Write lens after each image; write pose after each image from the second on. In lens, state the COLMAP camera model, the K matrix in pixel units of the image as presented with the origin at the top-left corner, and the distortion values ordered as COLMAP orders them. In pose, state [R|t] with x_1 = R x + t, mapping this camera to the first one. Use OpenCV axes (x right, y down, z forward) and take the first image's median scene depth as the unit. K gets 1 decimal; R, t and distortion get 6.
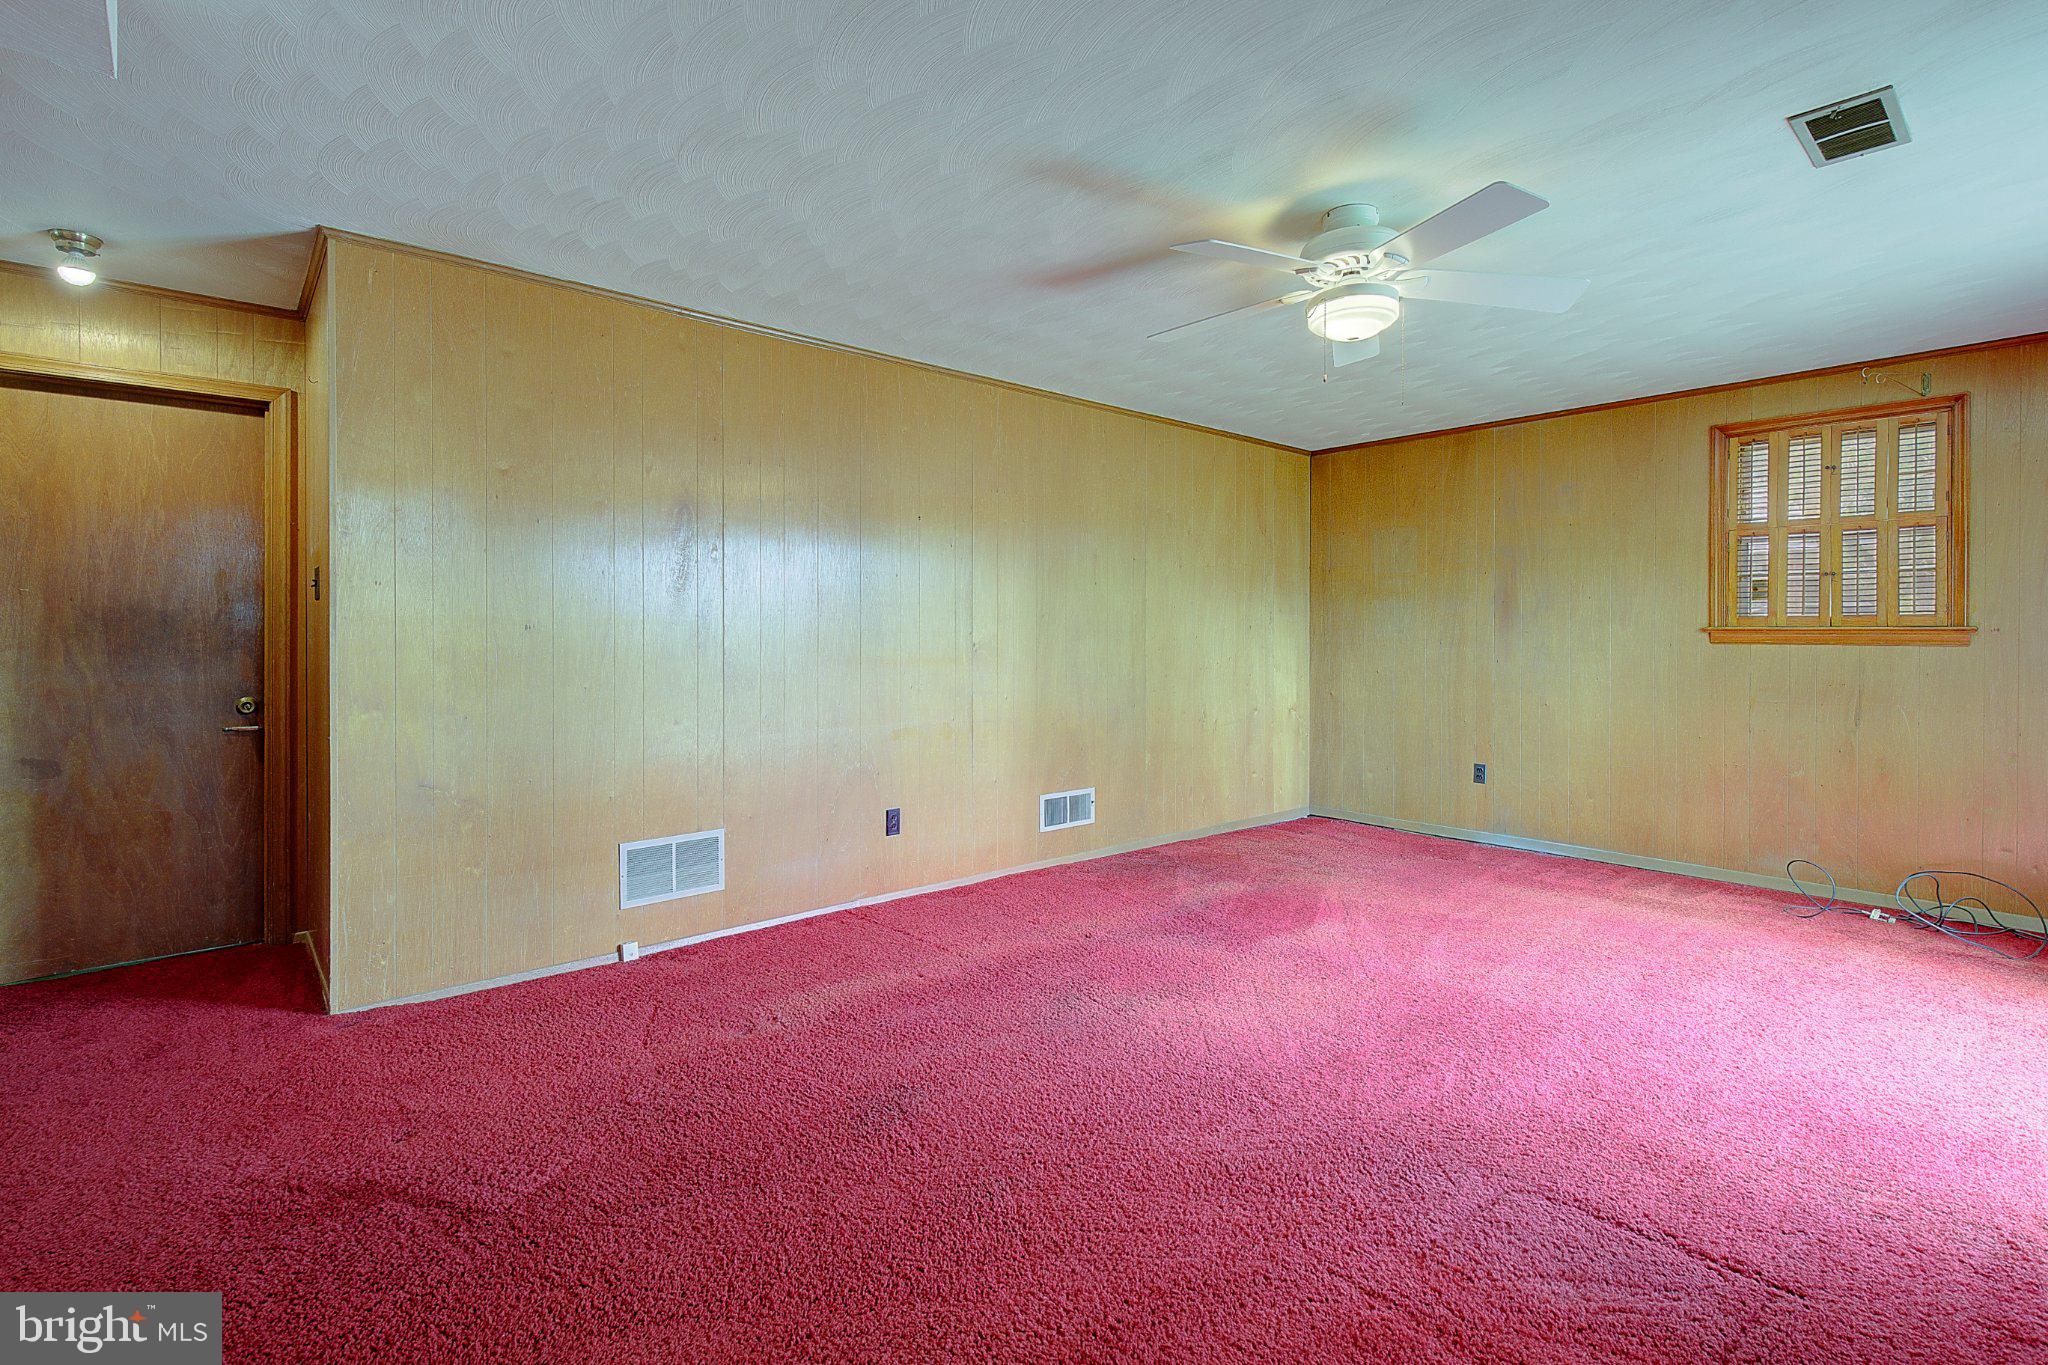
lens RADIAL K [[975.5, 0, 1041.8], [0, 975.5, 632.0], [0, 0, 1]] dist [-0.000505, 0.000103]
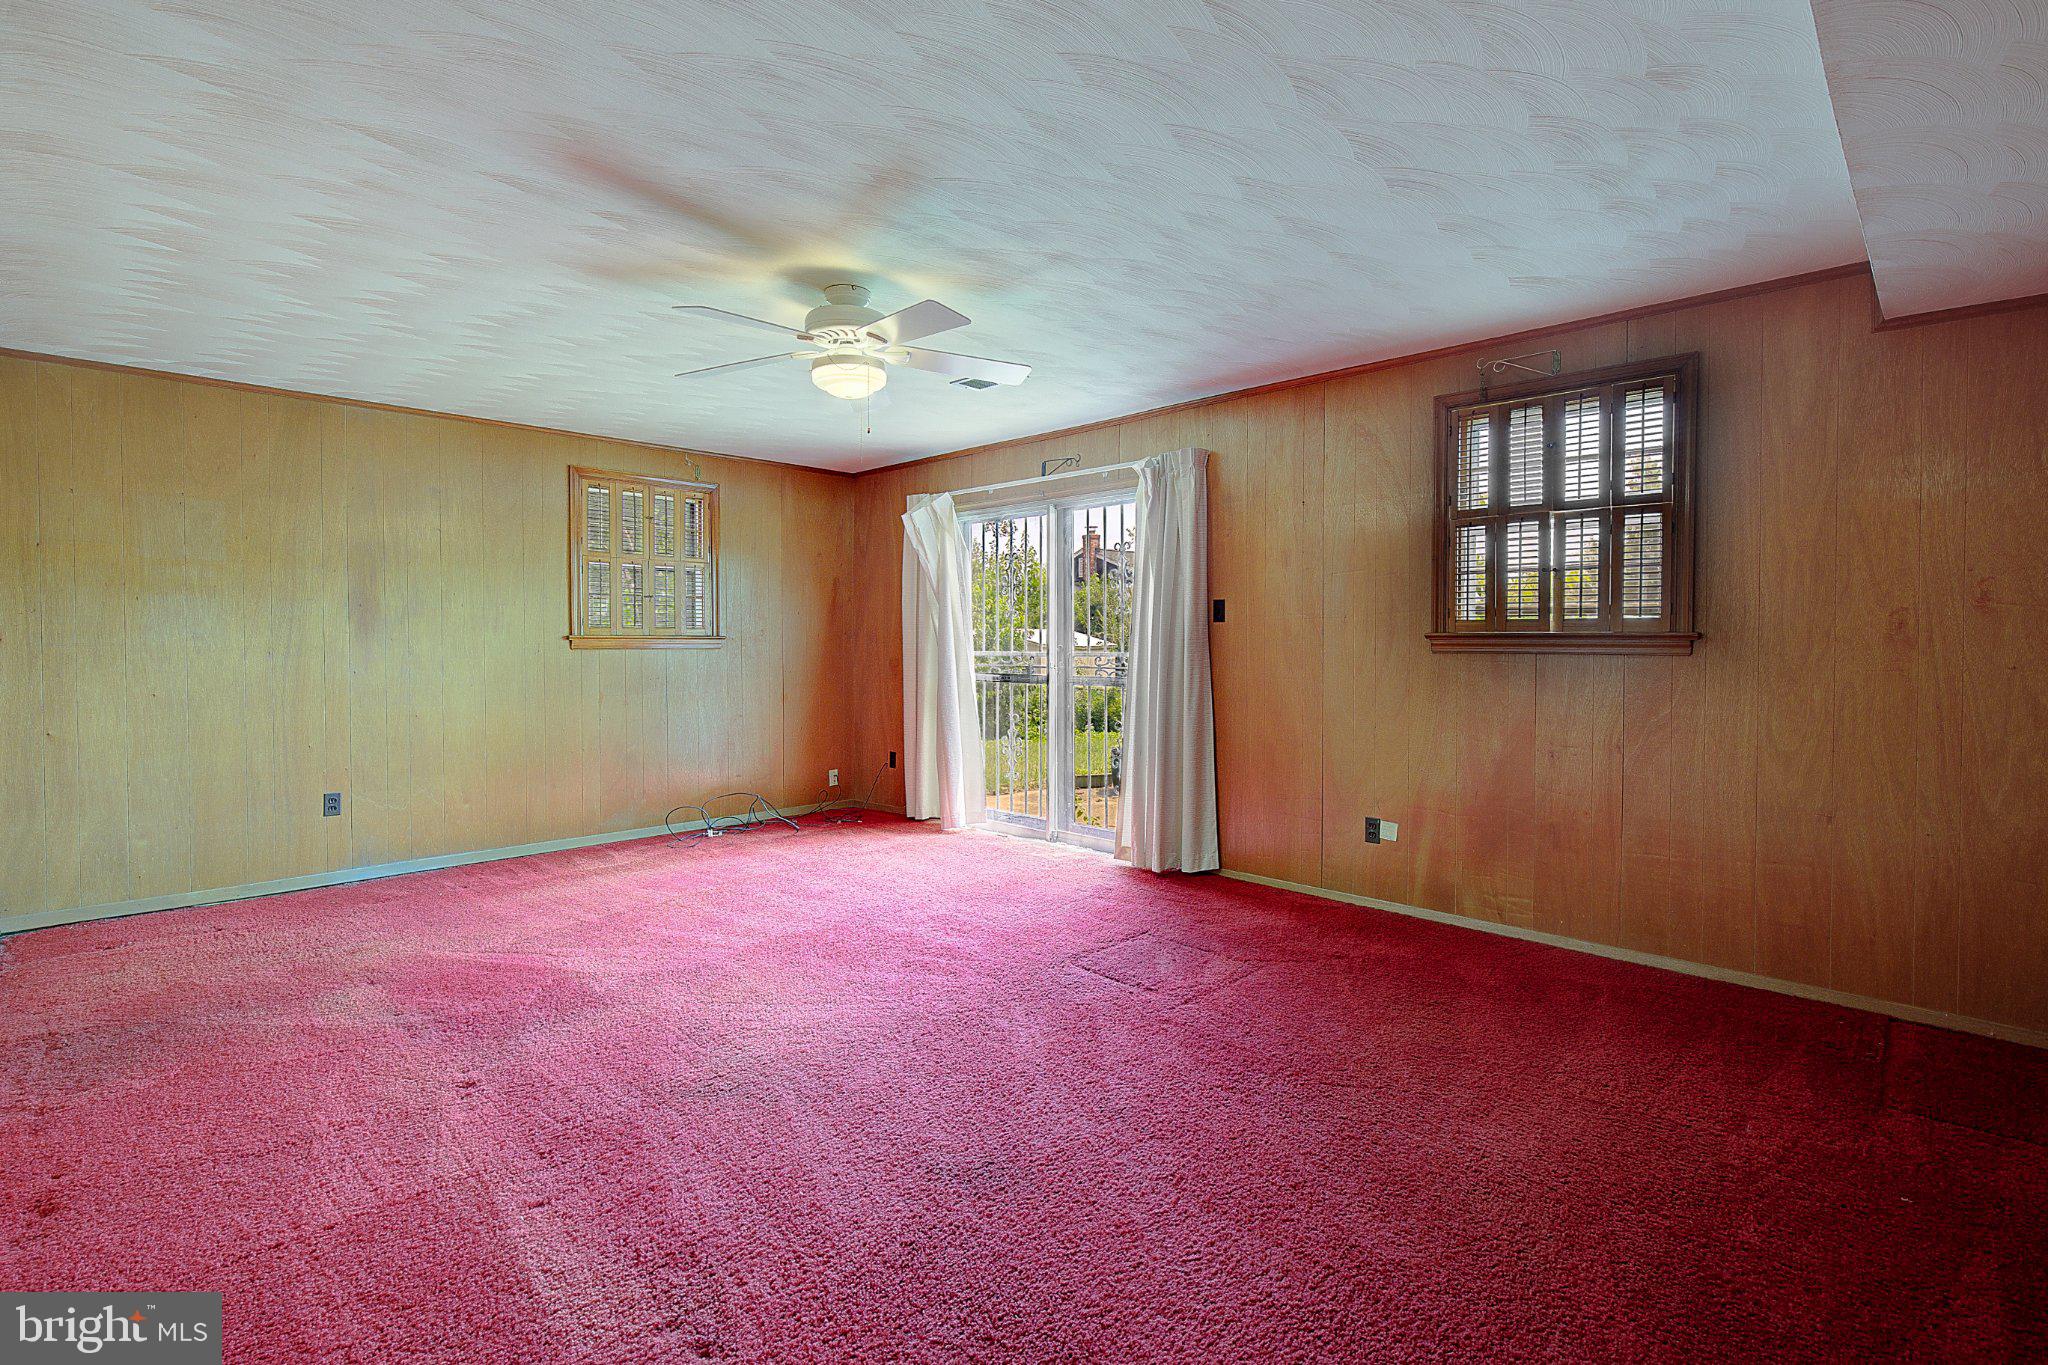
lens RADIAL K [[945.2, 0, 1079.6], [0, 945.2, 641.8], [0, 0, 1]] dist [0.000979, 0.000178]
pose [[-0.098707, -0.002897, 0.995112, -0.660332], [-0.003788, 0.999990, 0.002535, -0.003748], [-0.995109, -0.003519, -0.098717, 0.639516]]
